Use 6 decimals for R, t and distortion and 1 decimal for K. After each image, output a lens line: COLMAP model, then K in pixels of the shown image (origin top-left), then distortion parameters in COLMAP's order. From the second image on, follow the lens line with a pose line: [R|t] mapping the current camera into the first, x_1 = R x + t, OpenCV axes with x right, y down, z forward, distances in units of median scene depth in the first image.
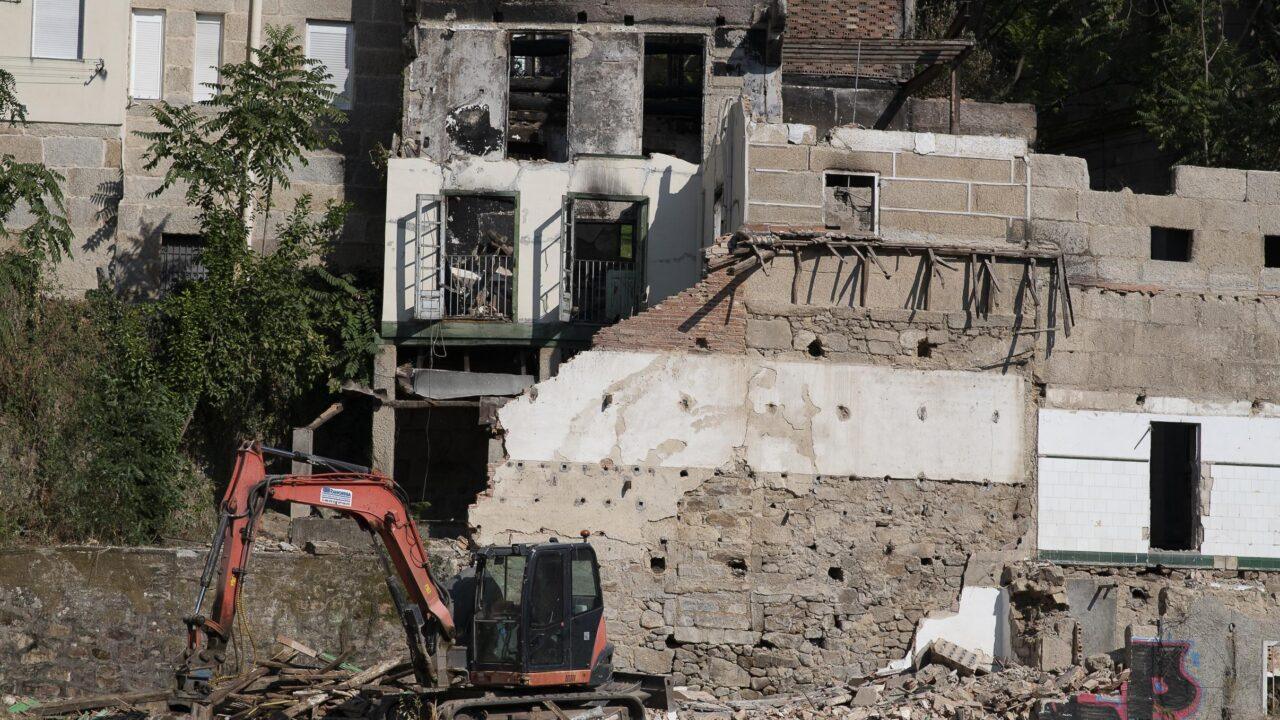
lens RADIAL K [[3170.7, 0, 636.7], [0, 3170.7, 358.8], [0, 0, 1]] dist [0.063362, 0.000000]
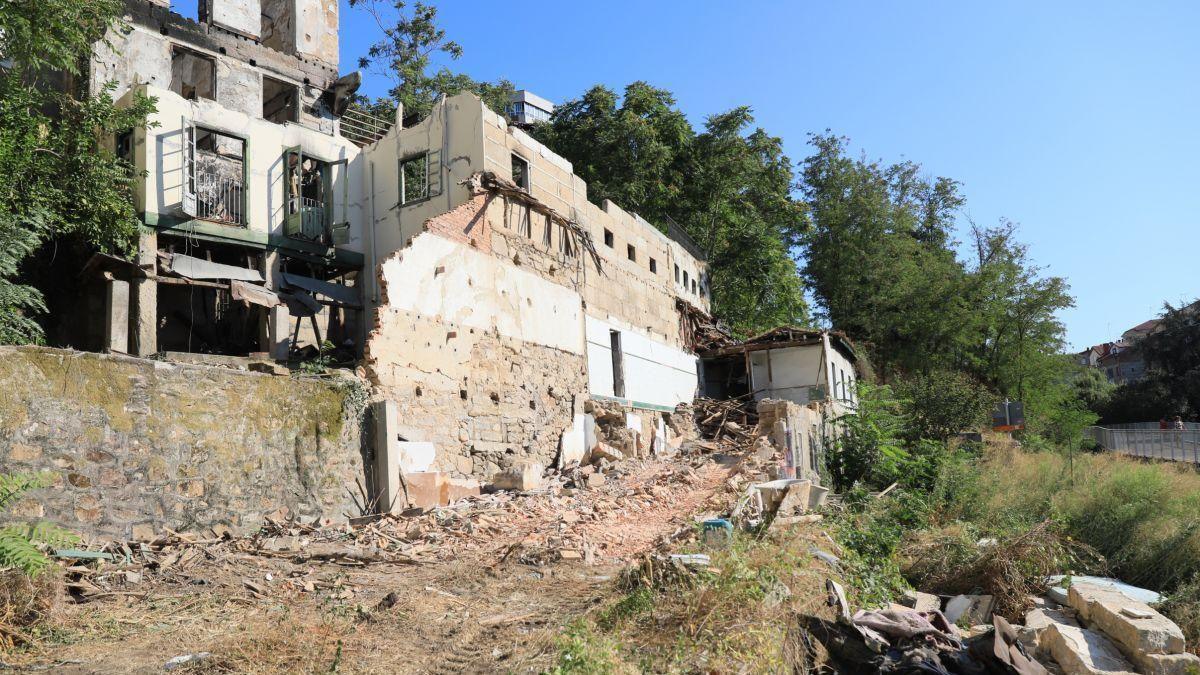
lens RADIAL K [[830.3, 0, 600.0], [0, 830.3, 390.8], [0, 0, 1]] dist [-0.082222, 0.069348]
pose [[0.622940, 0.018912, 0.782041, -0.233858], [-0.002663, 0.999753, -0.022056, 0.069745], [-0.782265, 0.011657, 0.622837, 0.719956]]
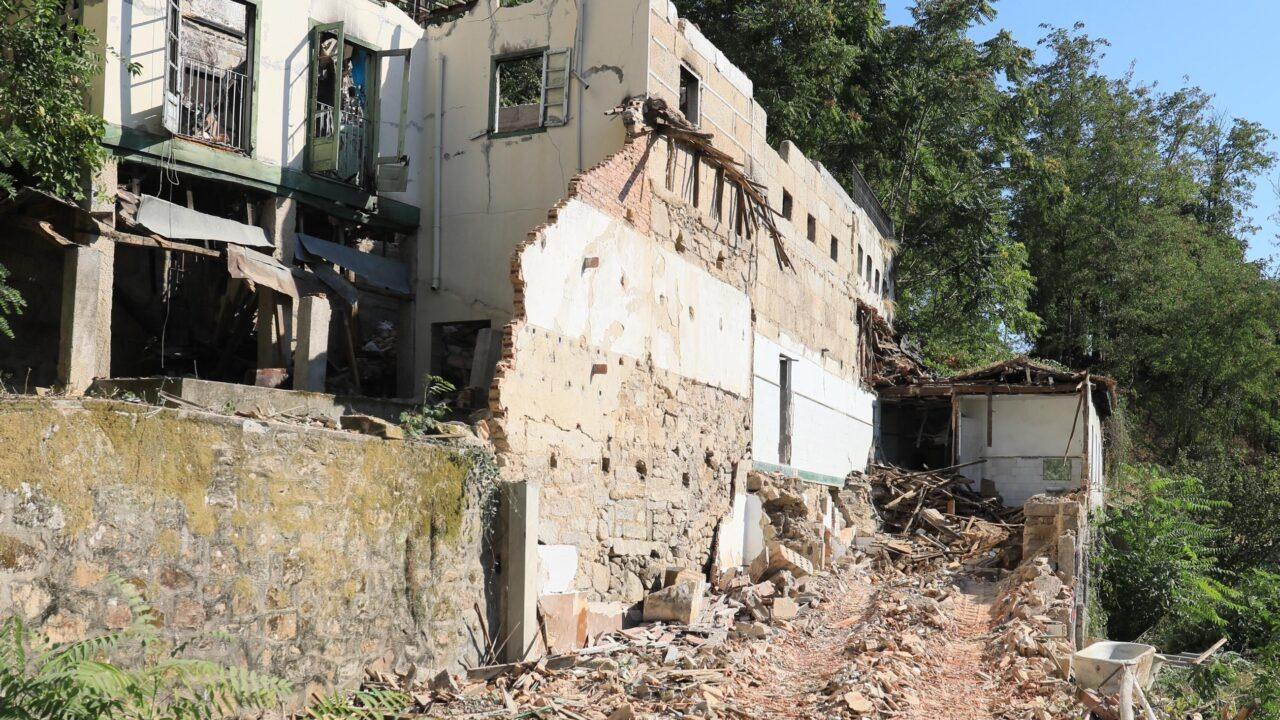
lens RADIAL K [[1348.5, 0, 654.7], [0, 1348.5, 505.3], [0, 0, 1]] dist [-0.062316, 0.000000]
pose [[0.585340, 0.003409, 0.810781, -0.276025], [-0.081950, 0.995119, 0.054980, 0.053640], [-0.806636, -0.098626, 0.582762, 0.765657]]
